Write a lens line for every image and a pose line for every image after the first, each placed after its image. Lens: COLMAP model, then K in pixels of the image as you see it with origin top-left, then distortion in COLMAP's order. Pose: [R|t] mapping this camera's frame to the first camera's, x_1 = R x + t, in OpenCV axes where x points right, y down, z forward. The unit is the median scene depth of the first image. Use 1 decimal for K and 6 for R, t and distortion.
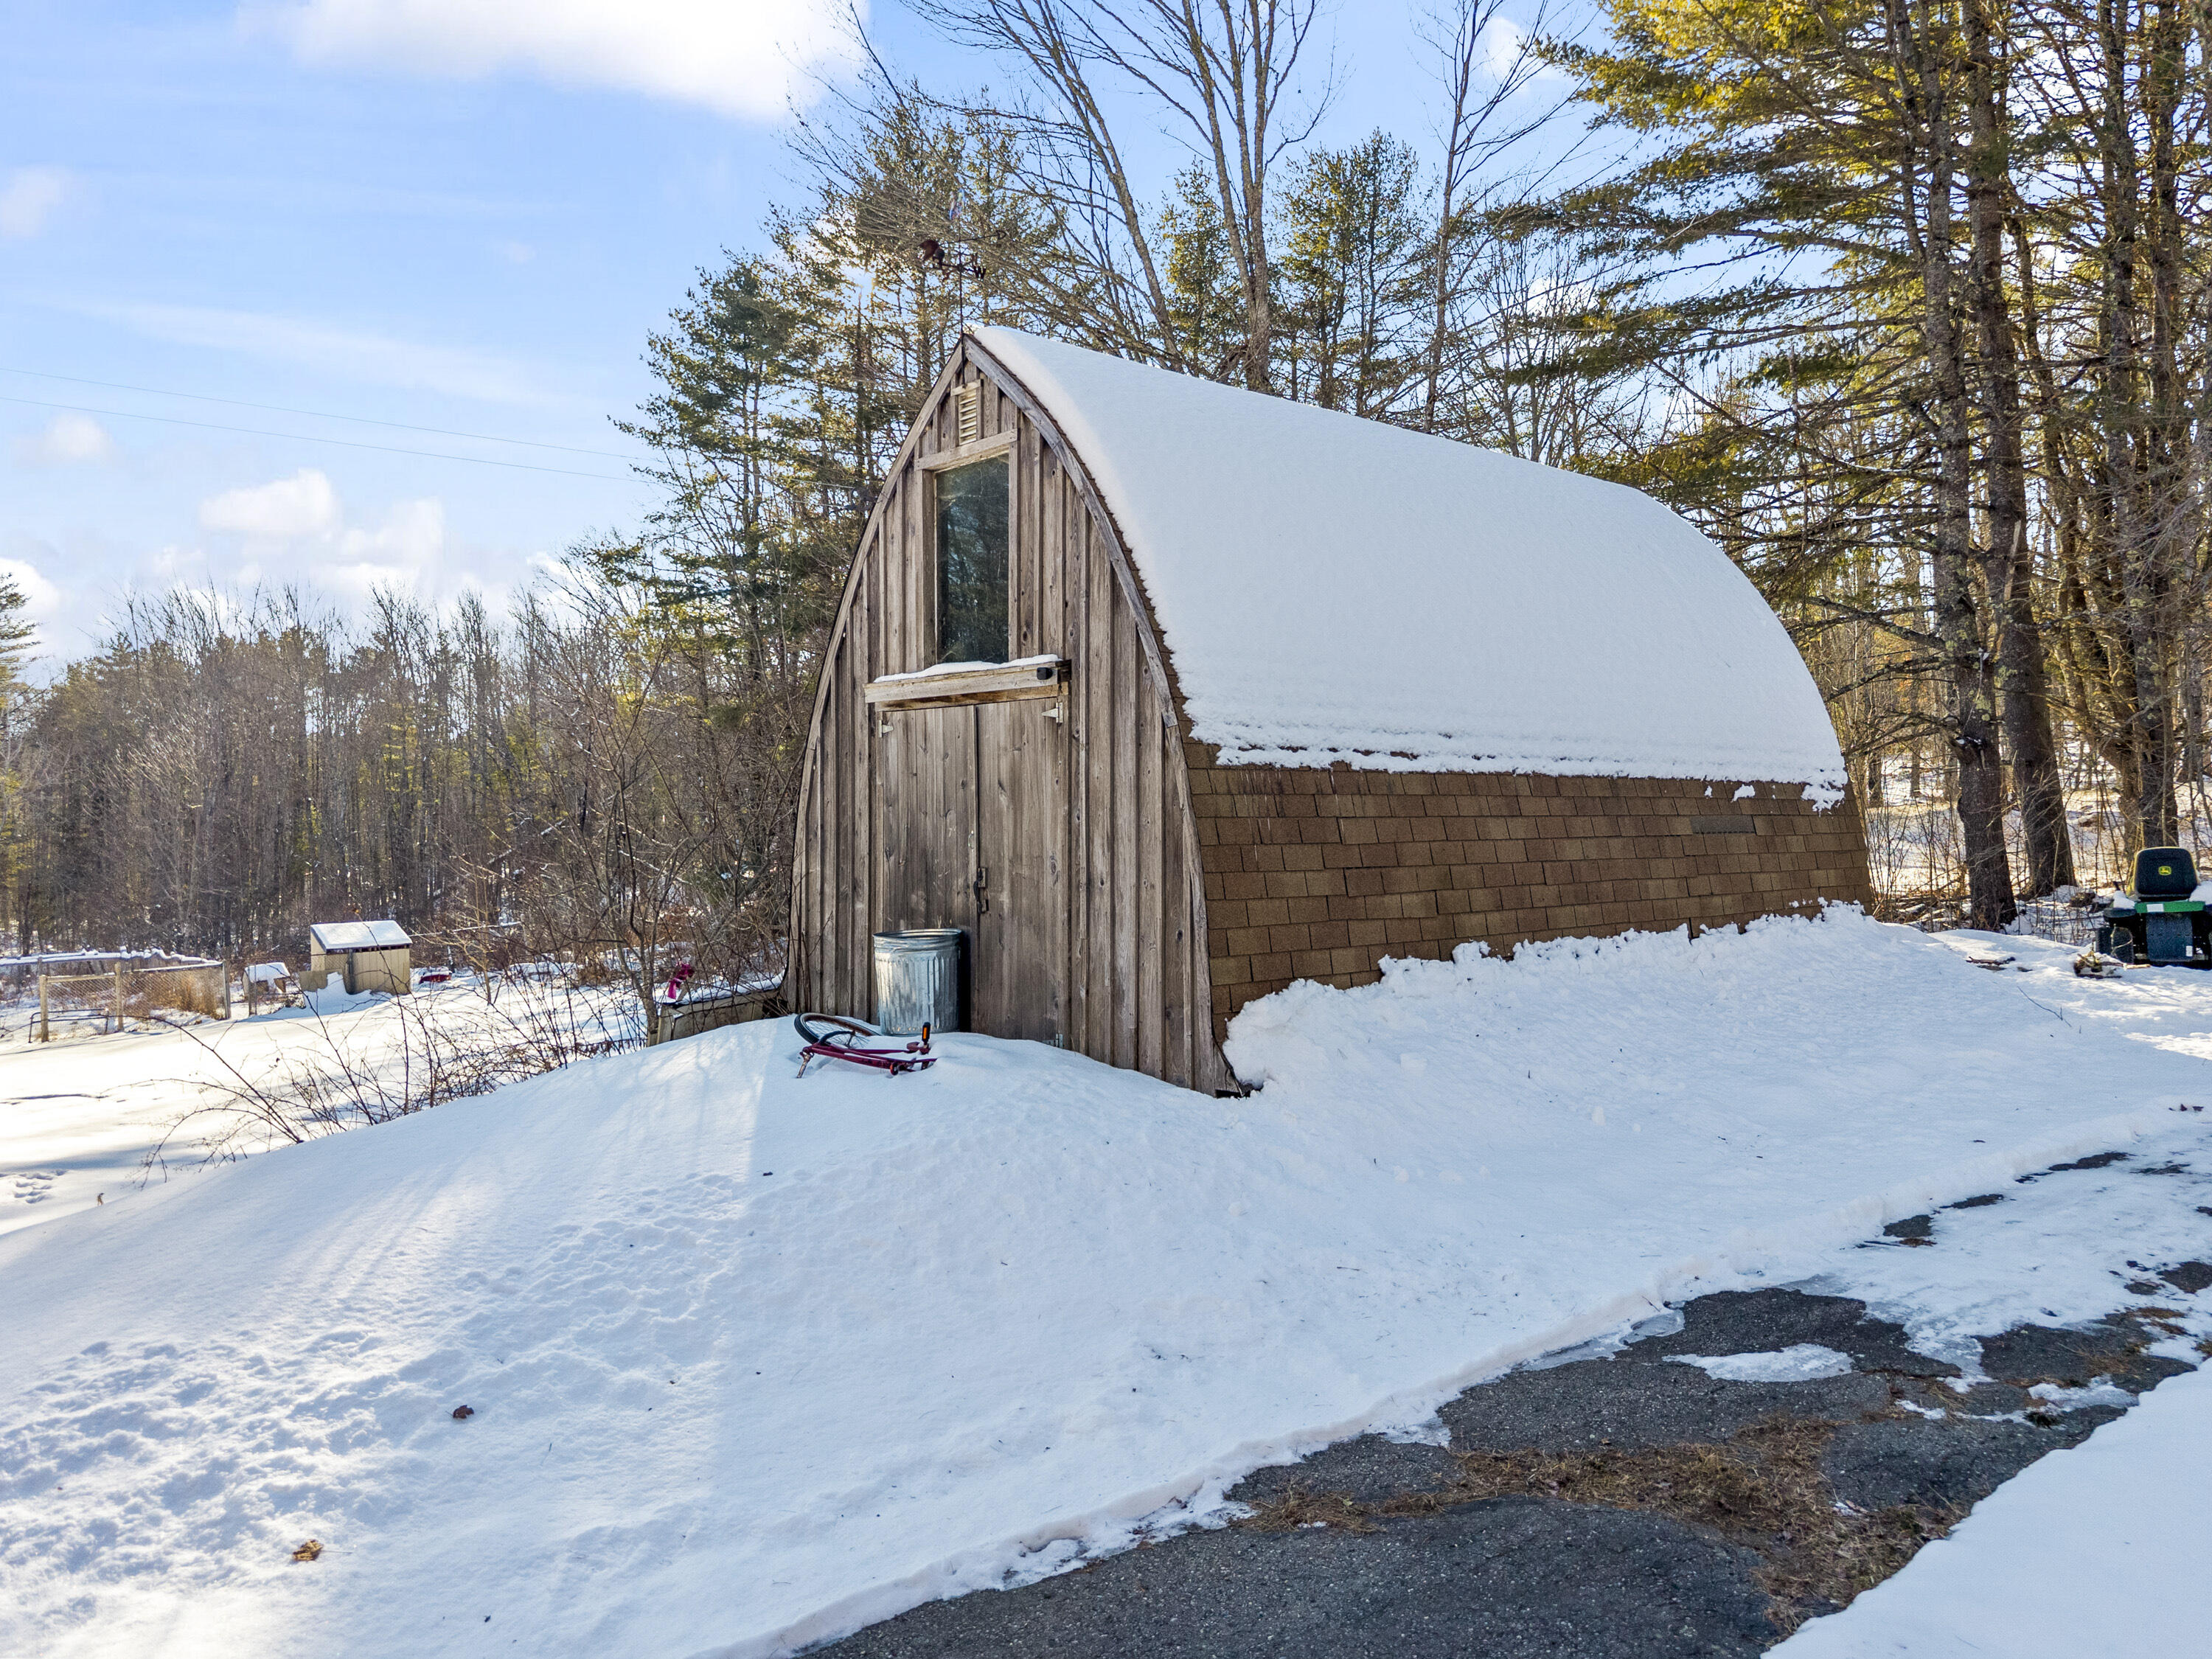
lens RADIAL K [[1522.1, 0, 1100.8], [0, 1522.1, 825.7], [0, 0, 1]] dist [0.018168, -0.028841]
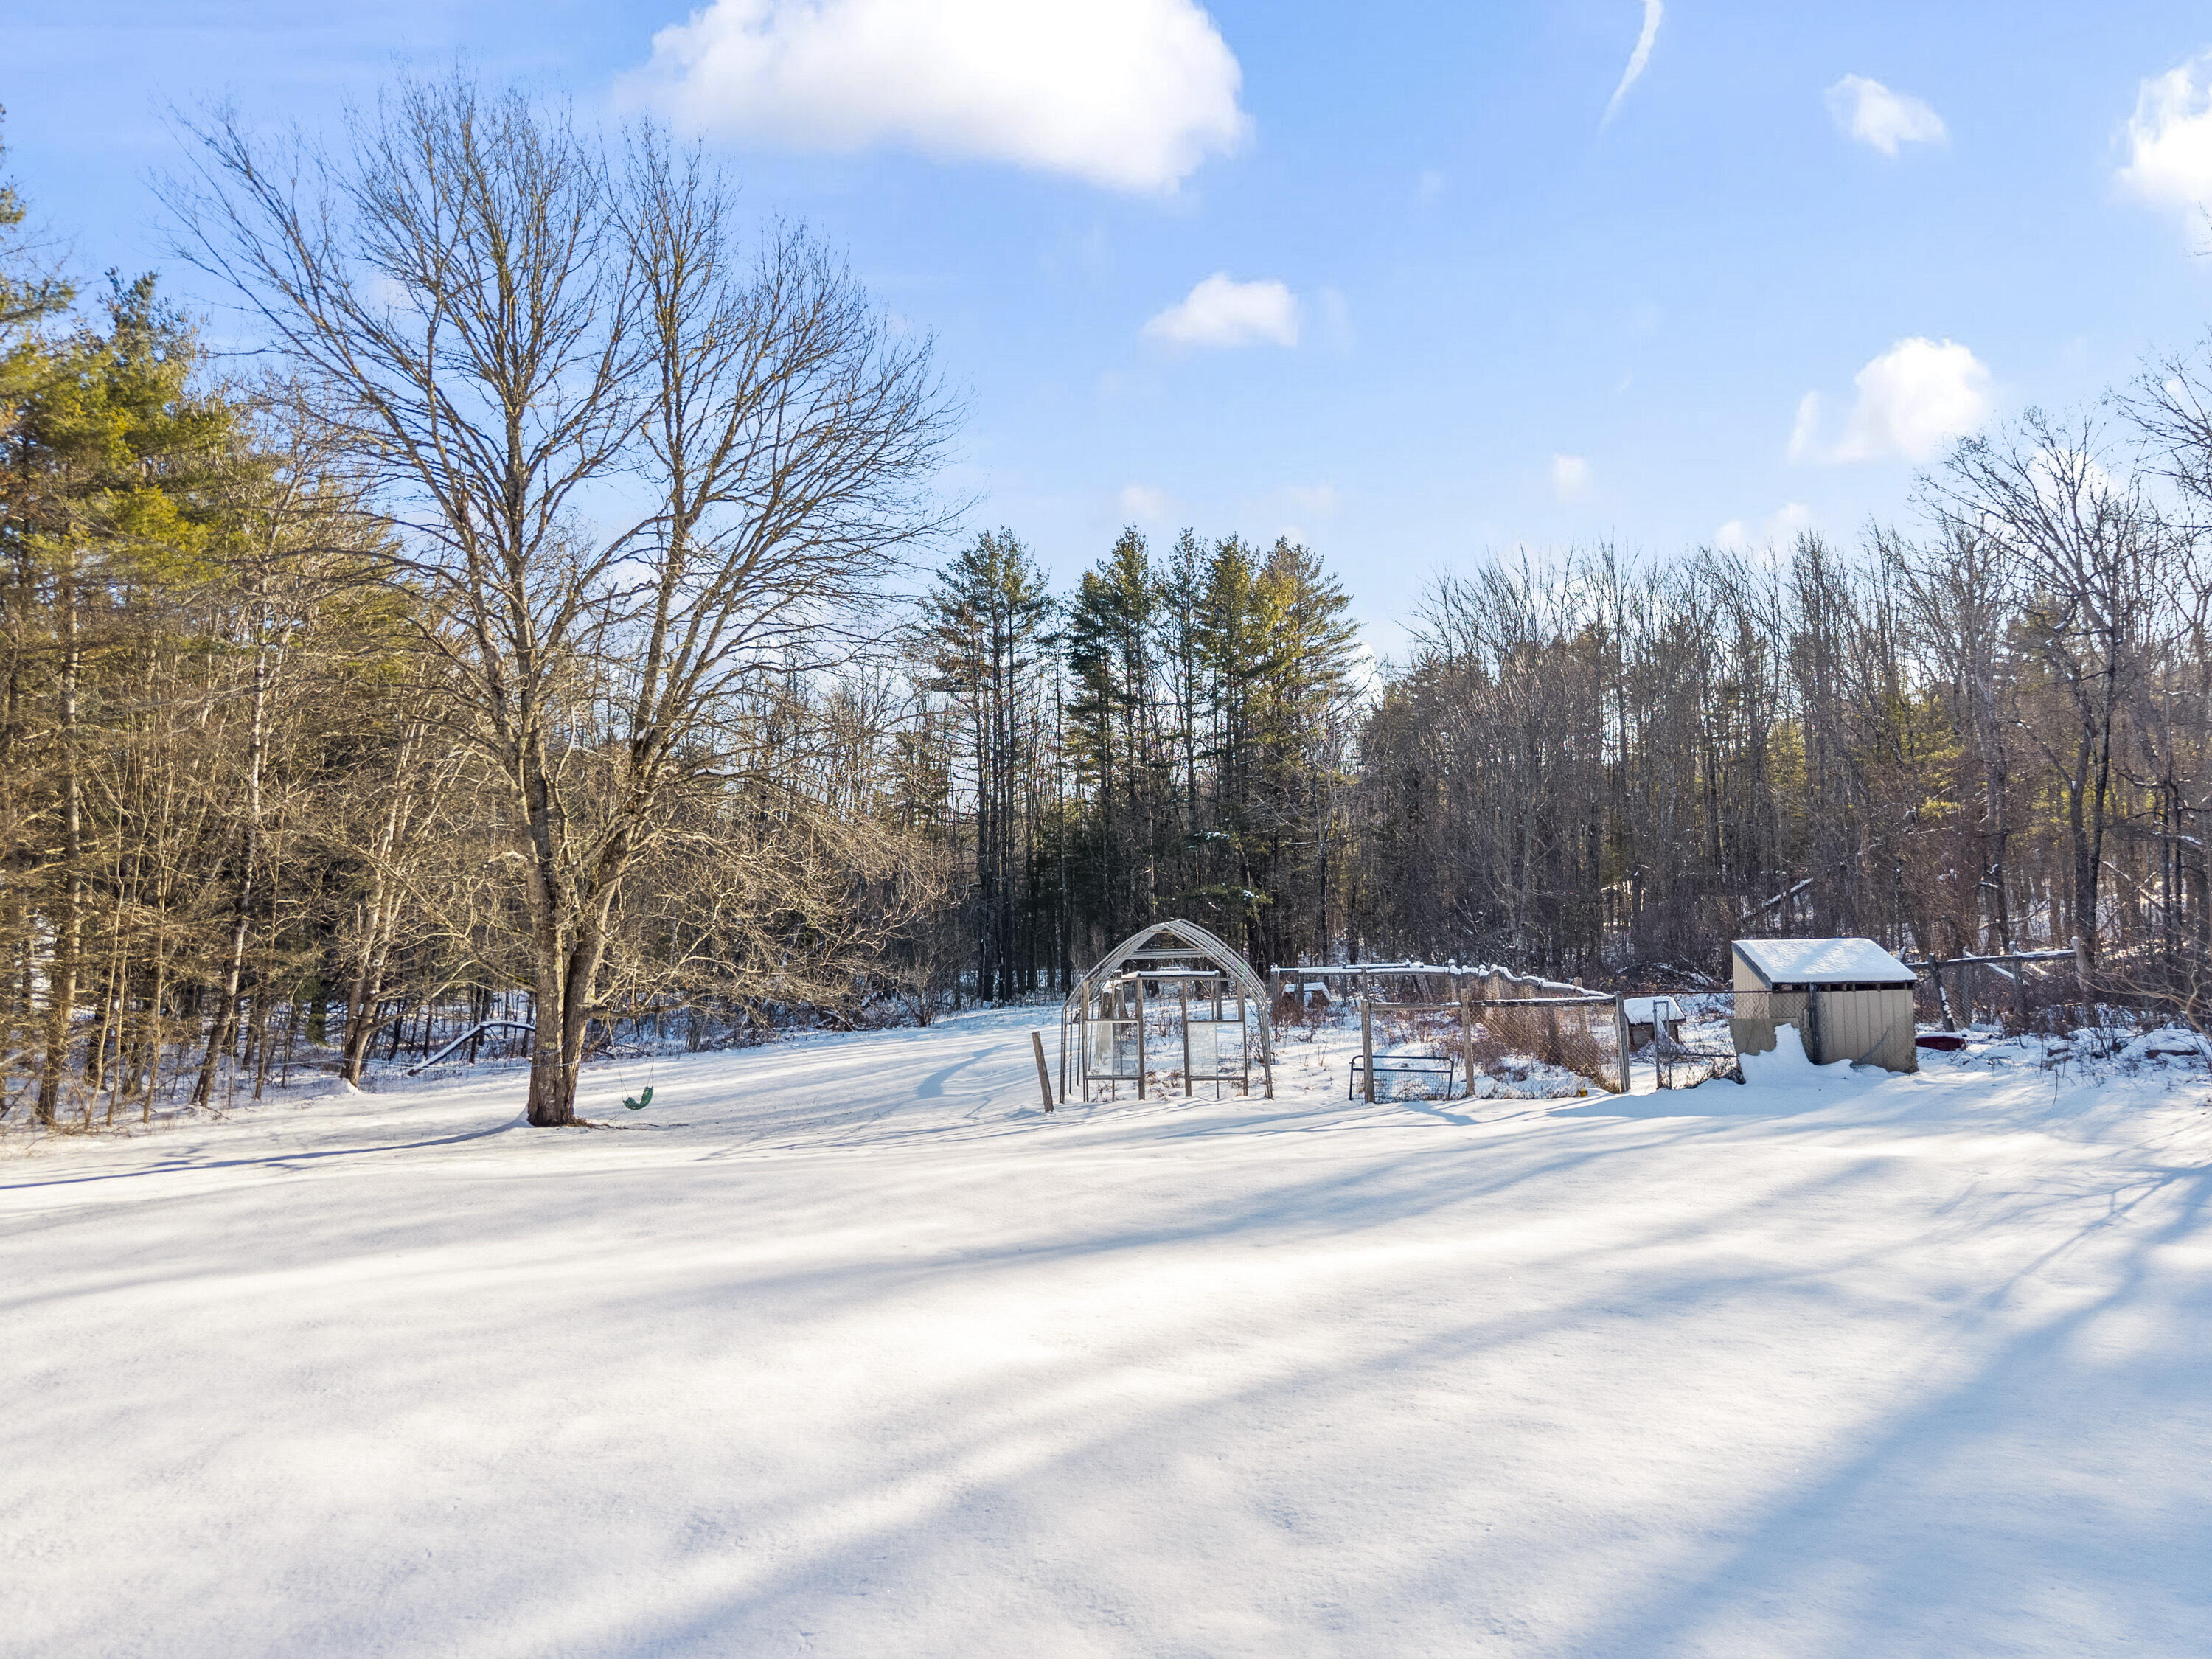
lens RADIAL K [[1522.1, 0, 1100.8], [0, 1522.1, 825.7], [0, 0, 1]] dist [0.018168, -0.028841]
pose [[0.712388, -0.013853, -0.701649, -0.251817], [0.002563, 0.999850, -0.017138, 0.027102], [0.701781, 0.010411, 0.712317, 0.362735]]
